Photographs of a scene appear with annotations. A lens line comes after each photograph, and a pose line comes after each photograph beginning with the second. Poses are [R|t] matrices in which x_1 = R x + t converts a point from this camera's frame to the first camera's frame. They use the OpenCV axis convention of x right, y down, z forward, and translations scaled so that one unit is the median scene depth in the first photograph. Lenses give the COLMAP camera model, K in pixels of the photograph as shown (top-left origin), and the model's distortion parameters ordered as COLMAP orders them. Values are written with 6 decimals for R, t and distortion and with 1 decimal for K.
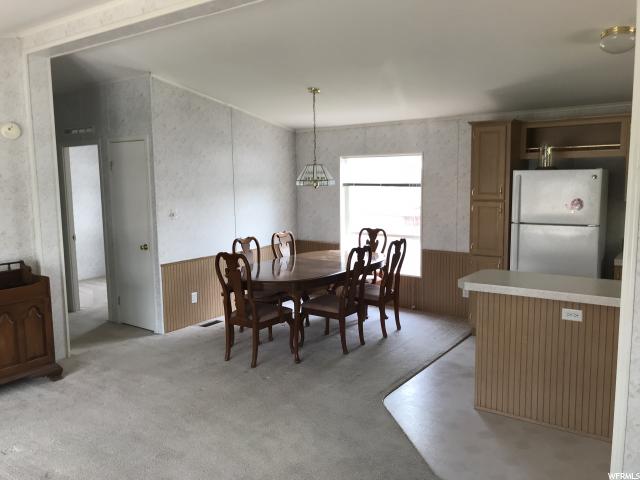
lens RADIAL K [[534.1, 0, 324.6], [0, 534.1, 236.2], [0, 0, 1]] dist [0.051154, -0.020603]
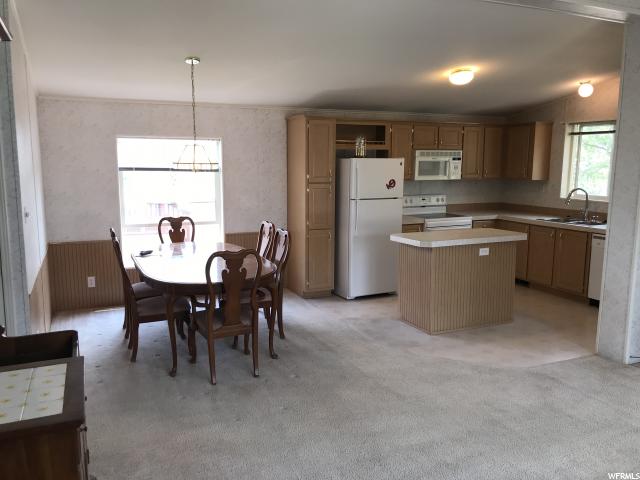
lens RADIAL K [[534.1, 0, 323.5], [0, 534.1, 227.1], [0, 0, 1]] dist [0.051154, -0.020603]
pose [[0.493502, -0.092698, 0.864791, -0.721523], [0.086808, 0.994589, 0.057073, -0.035165], [-0.865402, 0.046905, 0.498879, 0.403969]]
